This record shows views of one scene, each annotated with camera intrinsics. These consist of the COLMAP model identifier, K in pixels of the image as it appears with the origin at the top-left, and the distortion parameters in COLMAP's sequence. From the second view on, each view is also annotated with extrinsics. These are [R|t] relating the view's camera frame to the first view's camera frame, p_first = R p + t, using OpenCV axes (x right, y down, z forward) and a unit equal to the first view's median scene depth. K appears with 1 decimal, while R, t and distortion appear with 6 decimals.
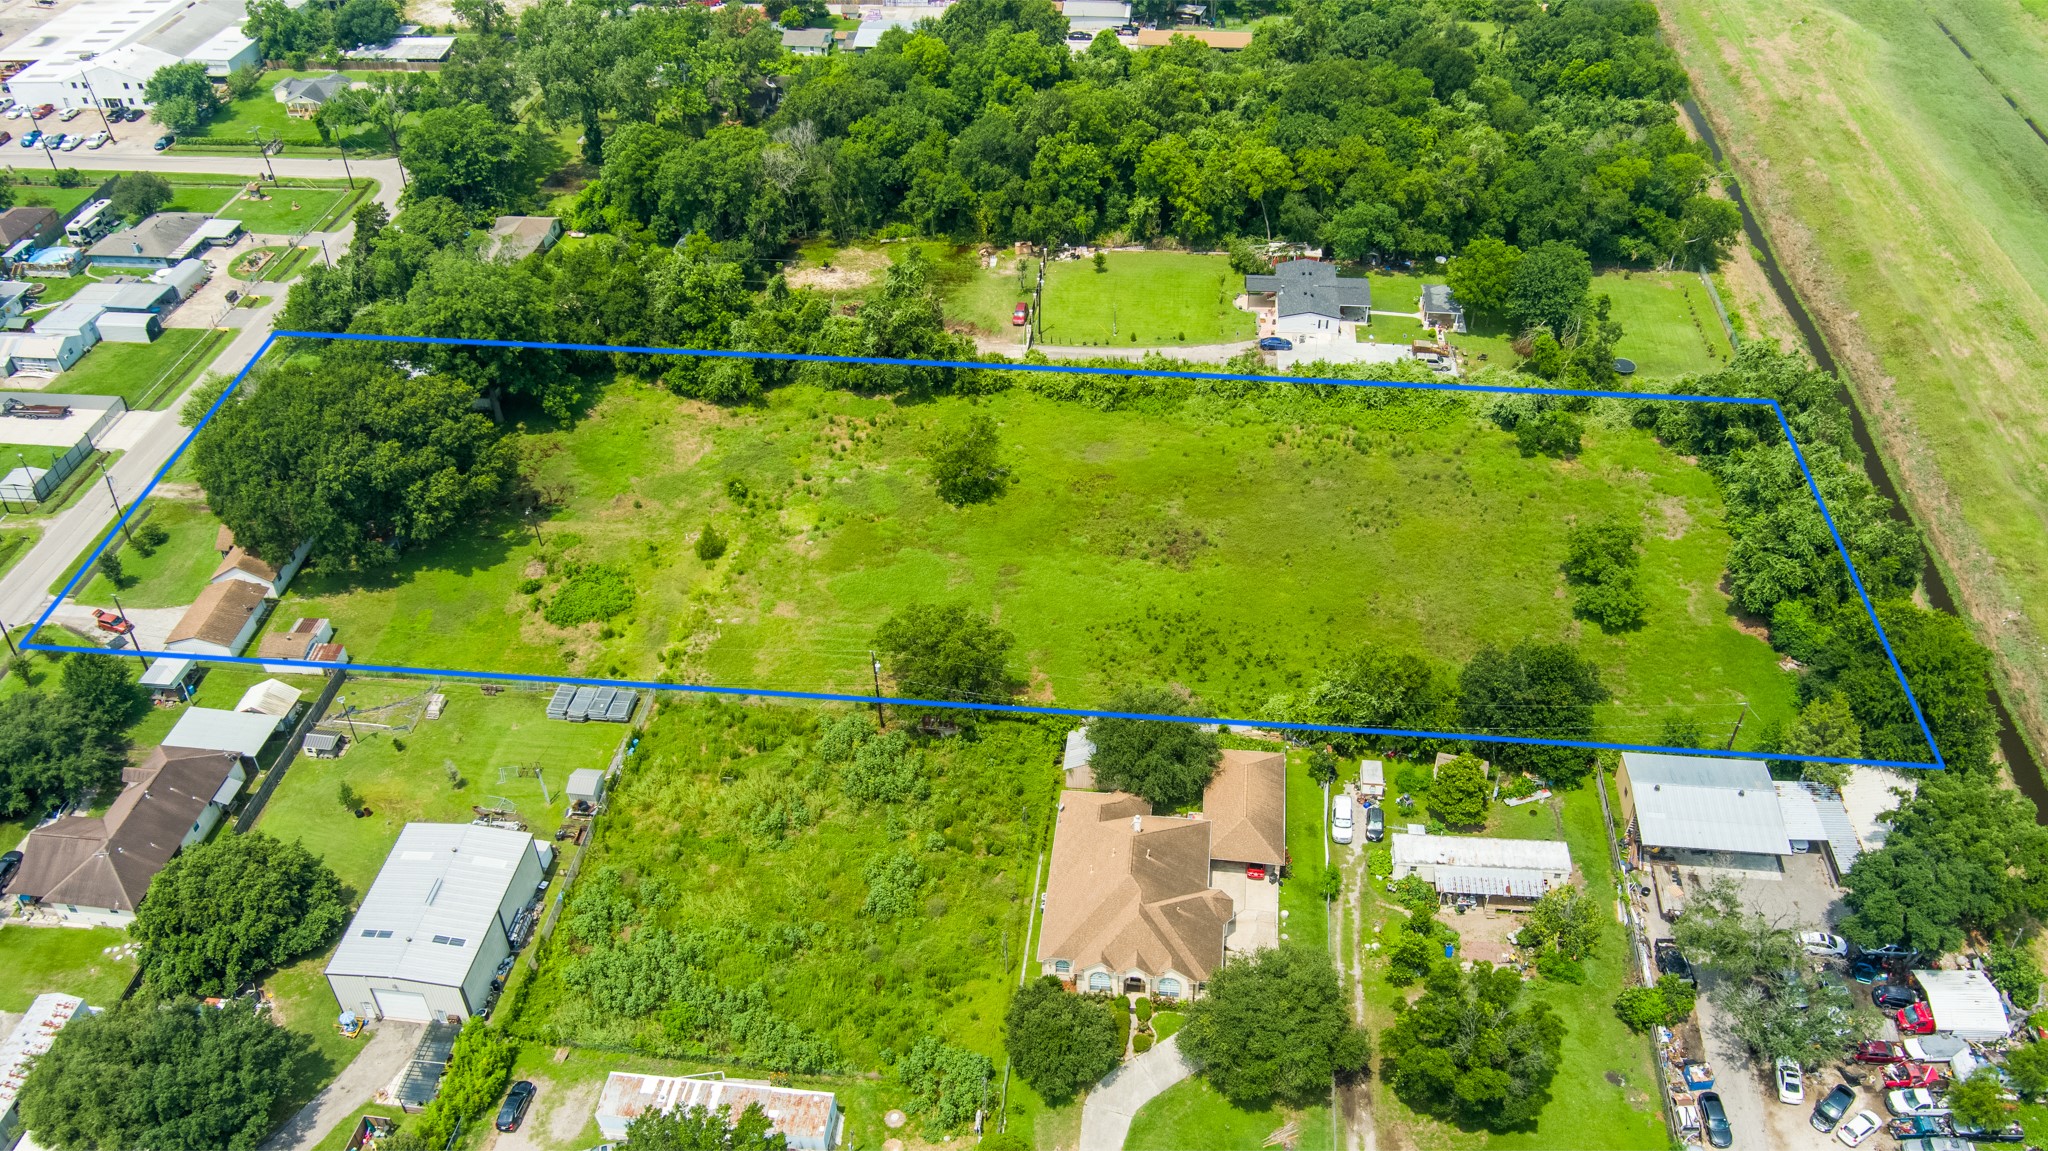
lens RADIAL K [[1651.9, 0, 1020.7], [0, 1651.9, 590.5], [0, 0, 1]] dist [-0.052882, 0.009531]
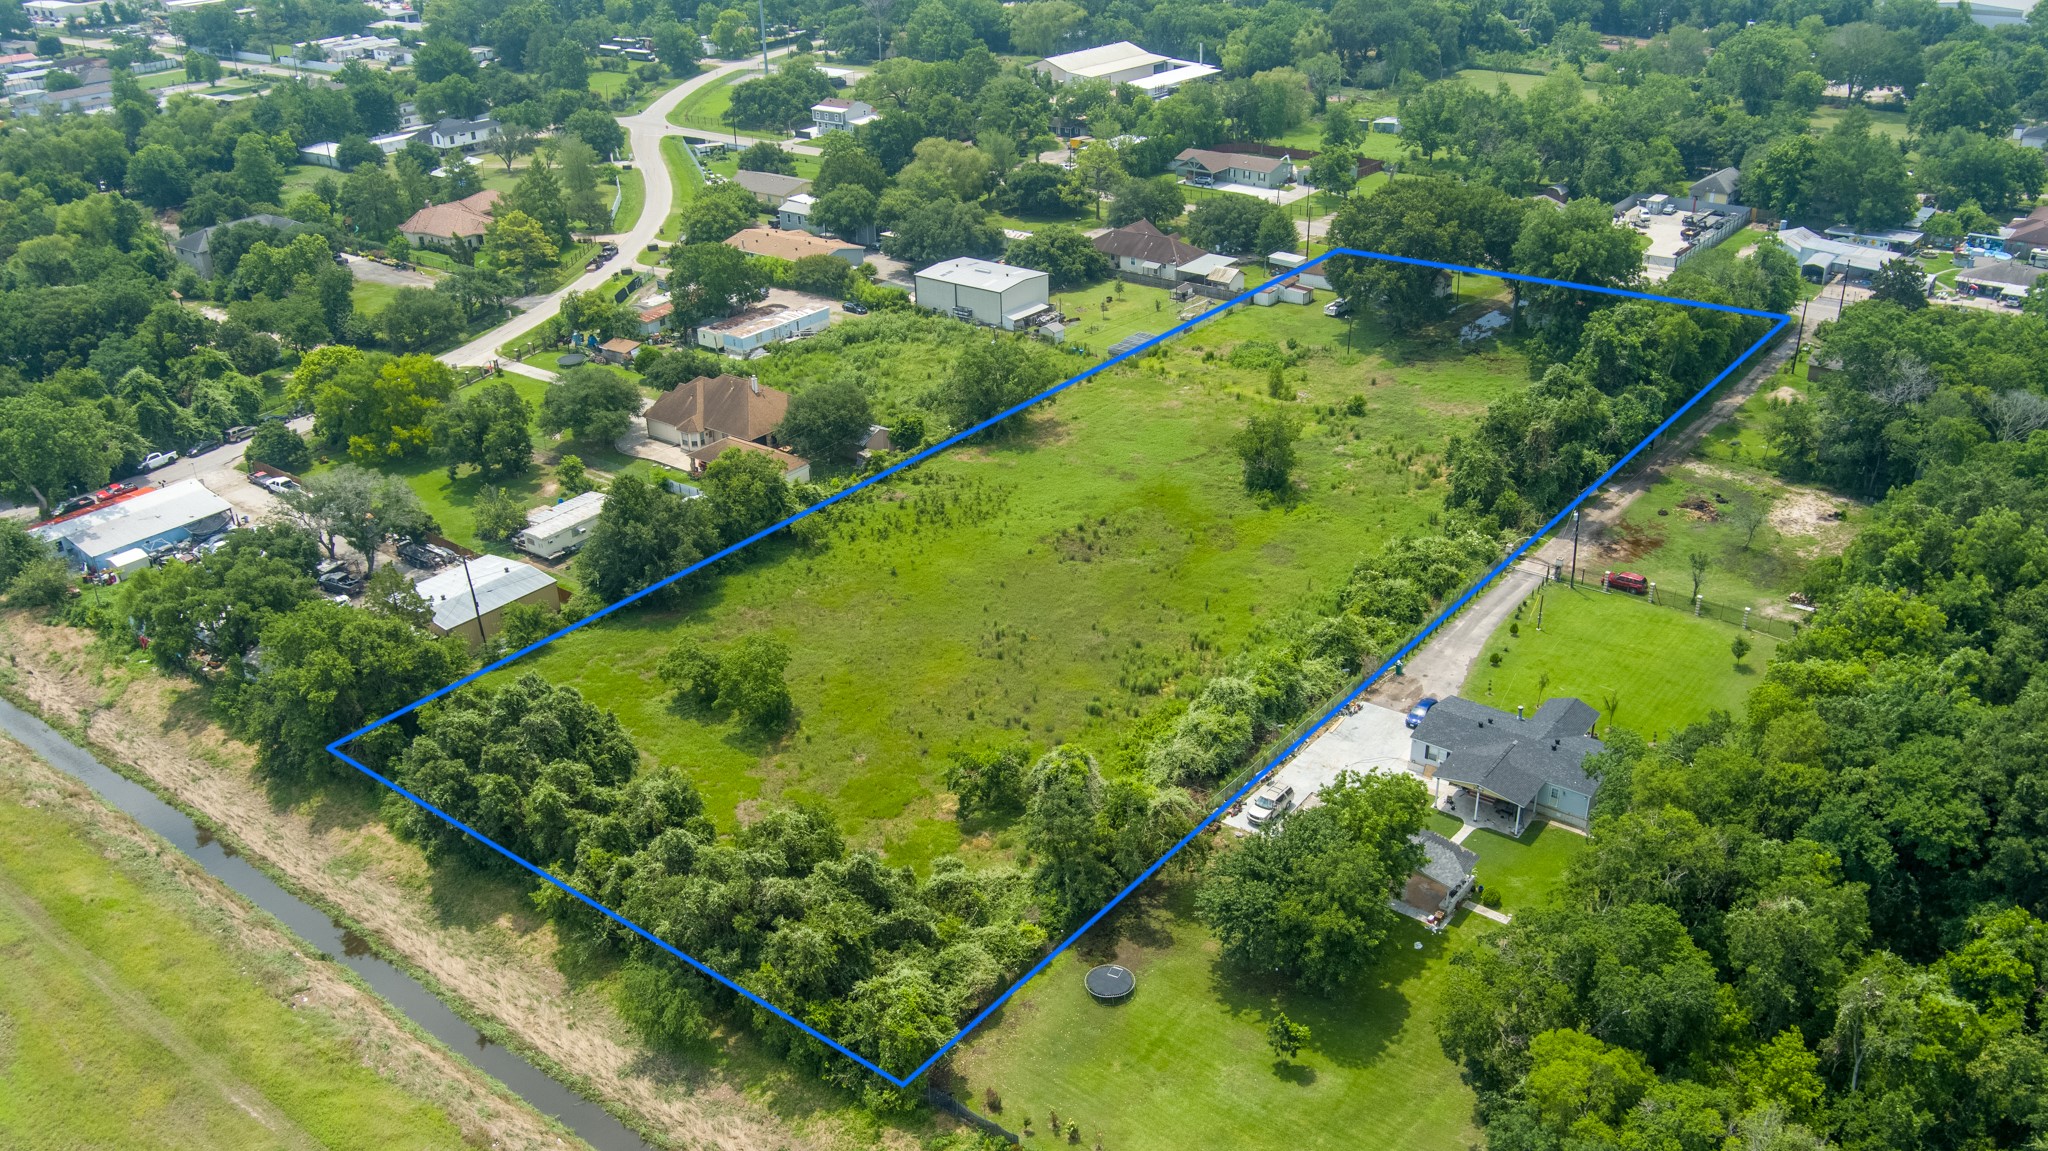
lens RADIAL K [[1651.9, 0, 1020.7], [0, 1651.9, 590.5], [0, 0, 1]] dist [-0.052882, 0.009531]
pose [[-0.521054, 0.415741, -0.745427, 0.719971], [-0.499749, 0.559393, 0.661310, -0.539236], [0.691921, 0.717104, -0.083708, 0.924745]]
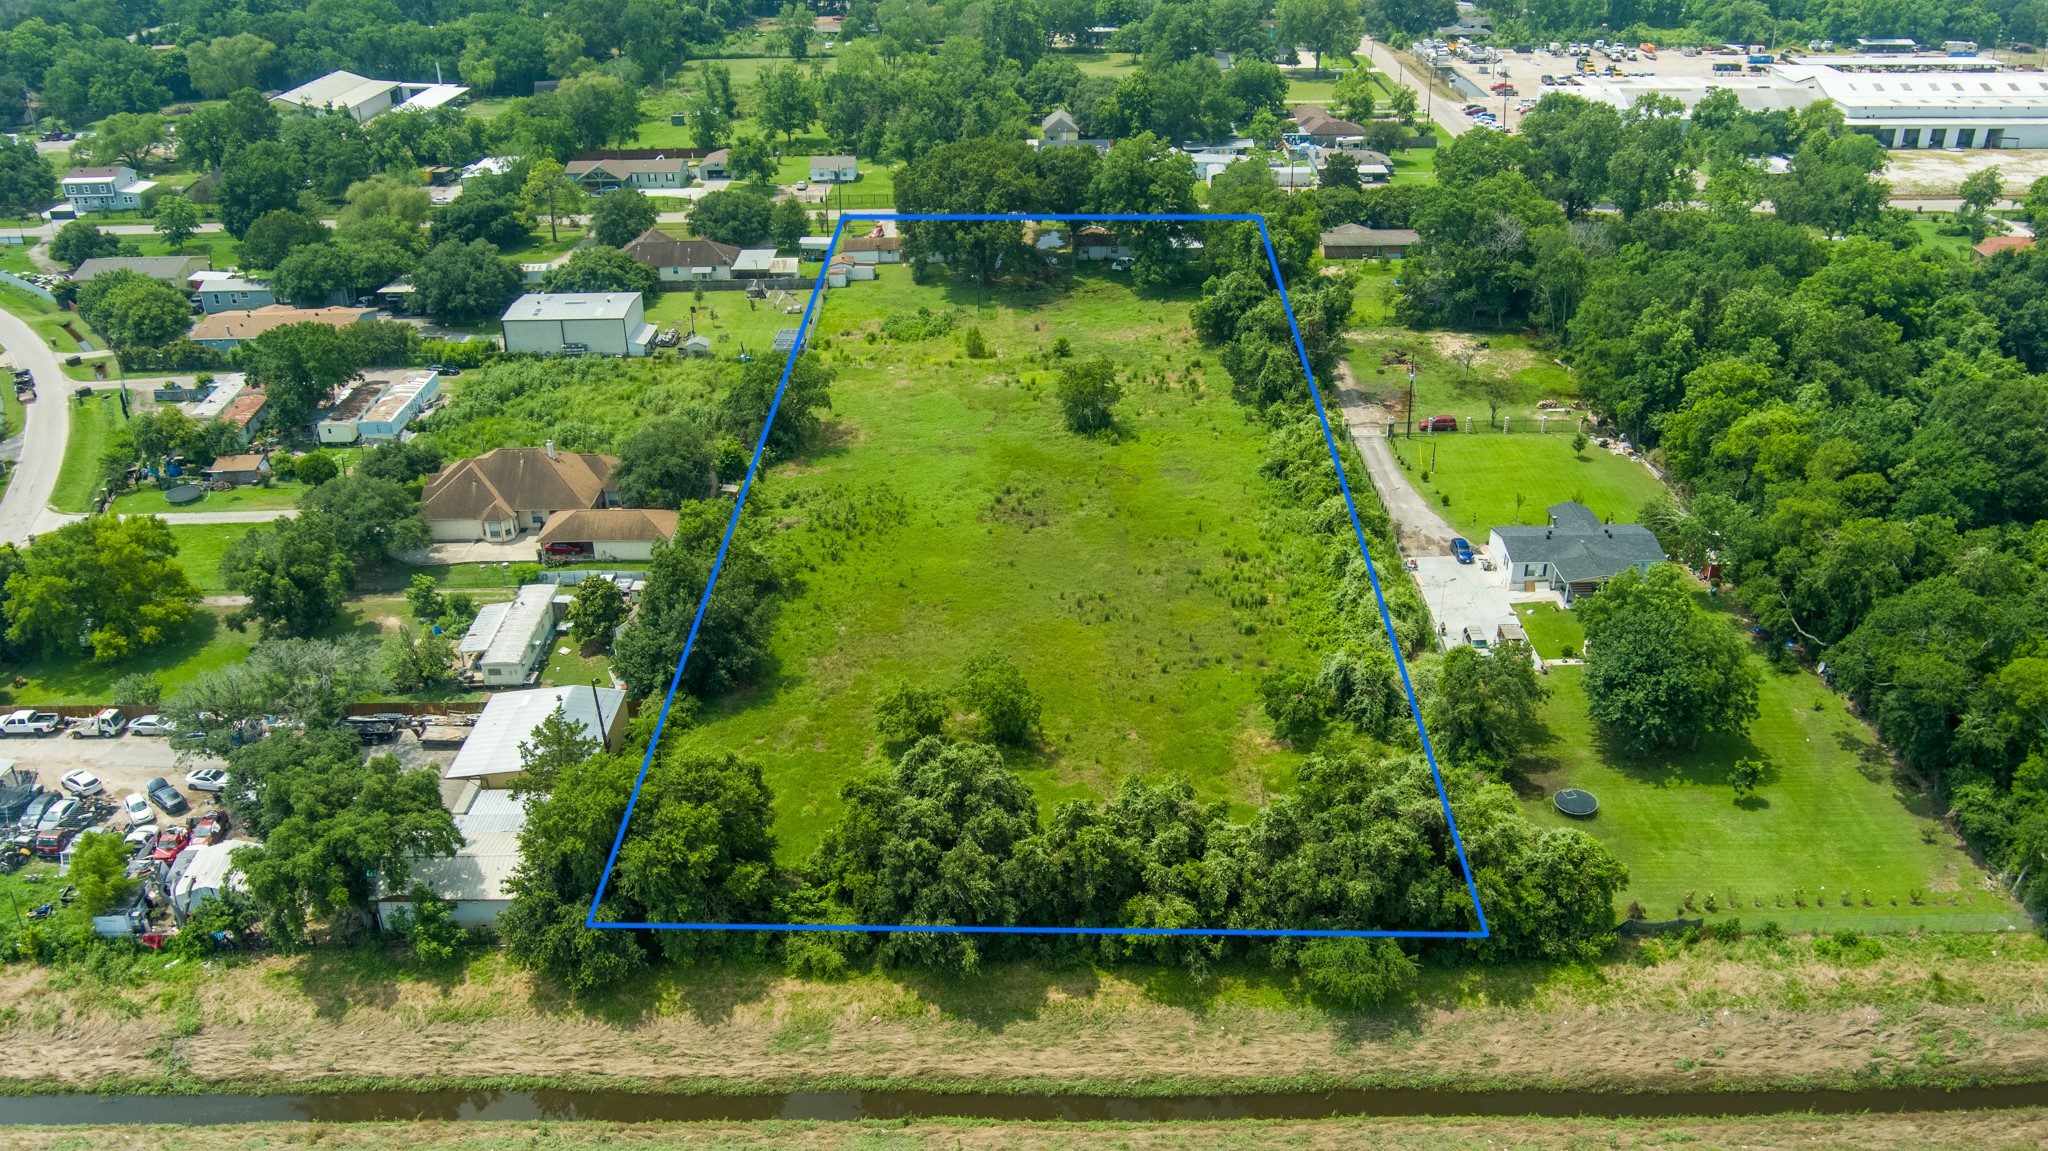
lens RADIAL K [[1651.9, 0, 1020.7], [0, 1651.9, 590.5], [0, 0, 1]] dist [-0.052882, 0.009531]
pose [[0.112565, 0.472797, -0.873952, 0.827488], [-0.605533, 0.729992, 0.316924, -0.259100], [0.787819, 0.493532, 0.368466, 0.573499]]
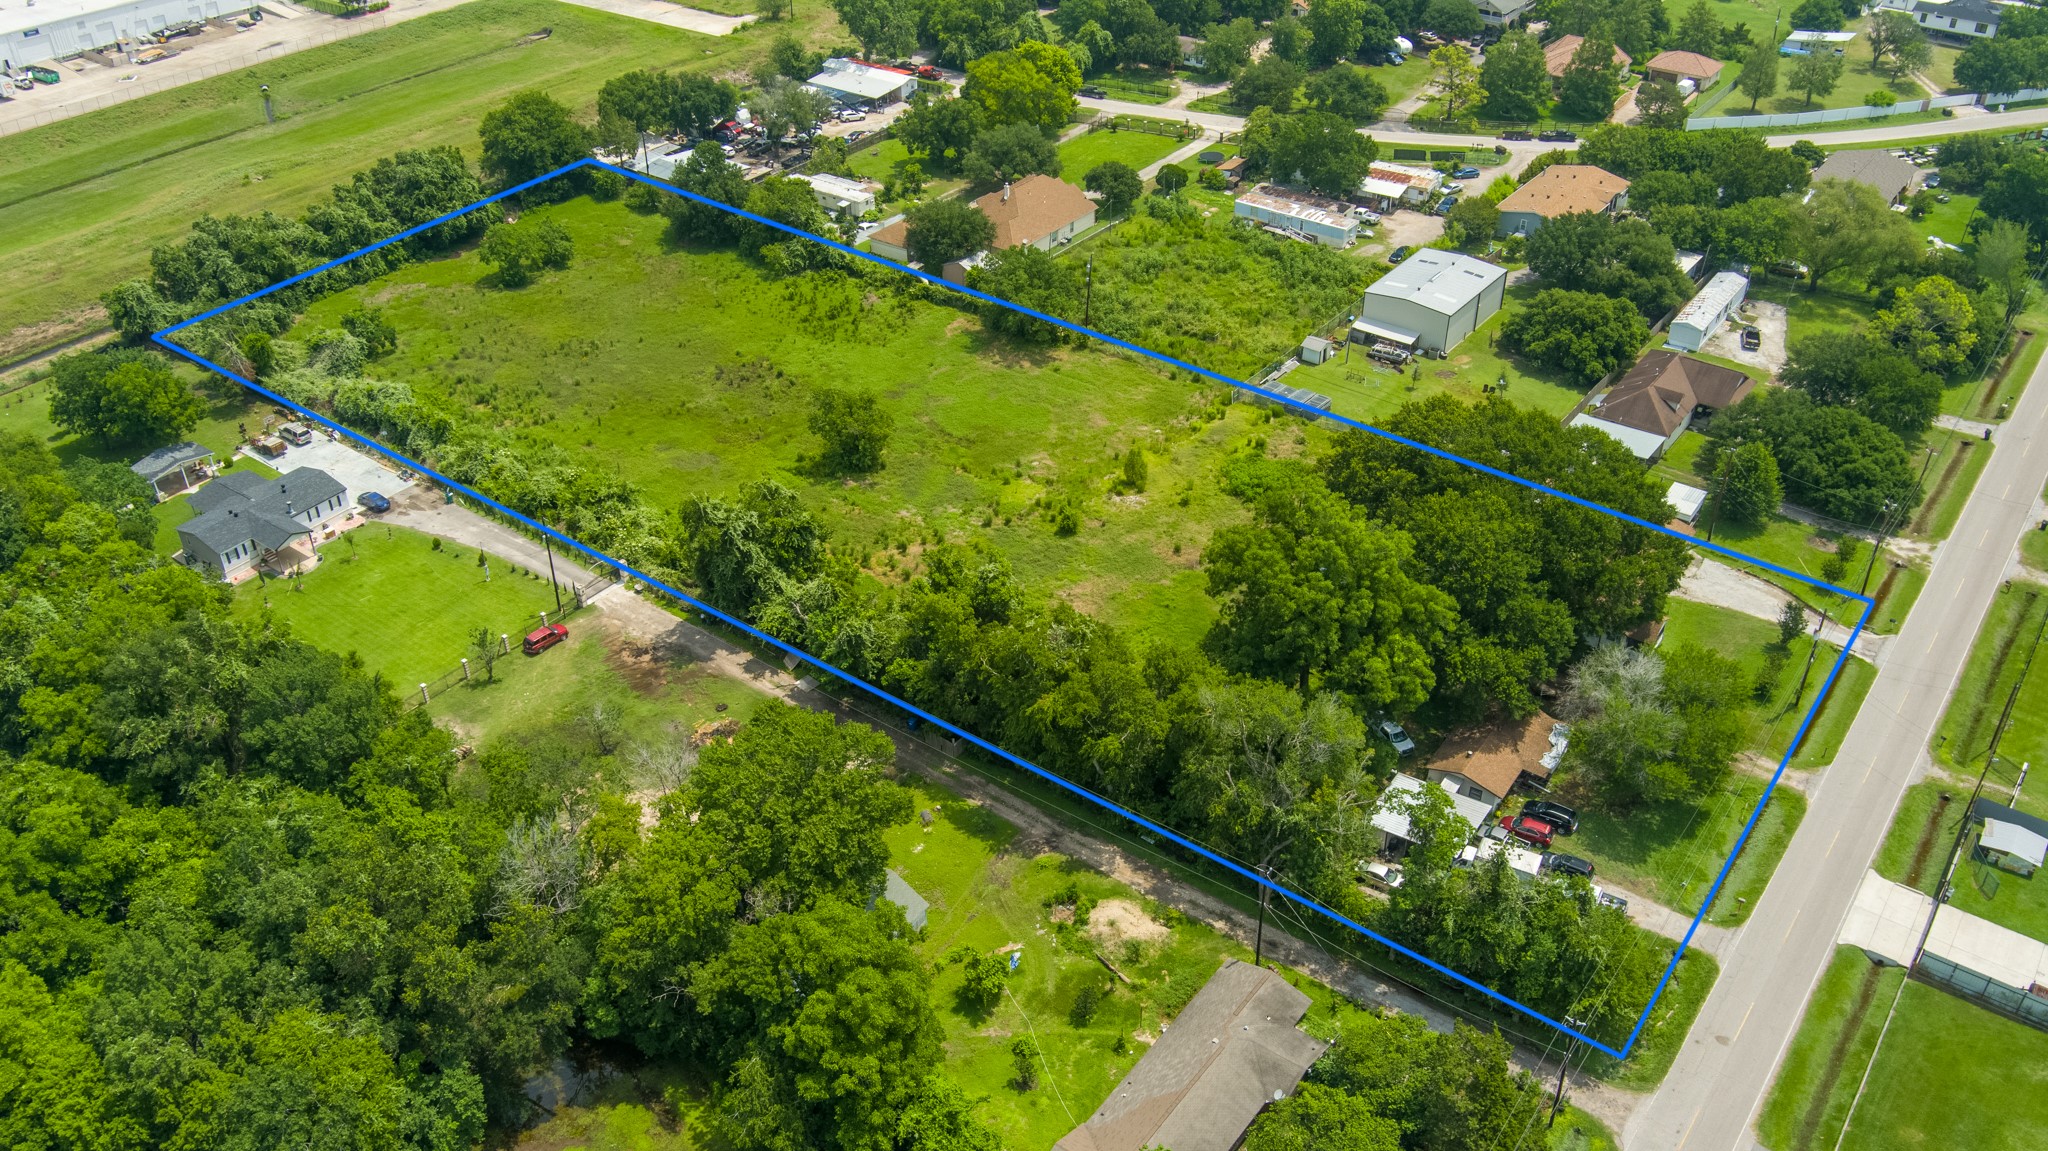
lens RADIAL K [[1651.9, 0, 1020.7], [0, 1651.9, 590.5], [0, 0, 1]] dist [-0.052882, 0.009531]
pose [[-0.863025, -0.263259, 0.431141, -0.485381], [0.334670, 0.341339, 0.878342, -0.747459], [-0.378396, 0.902321, -0.206480, 1.104254]]
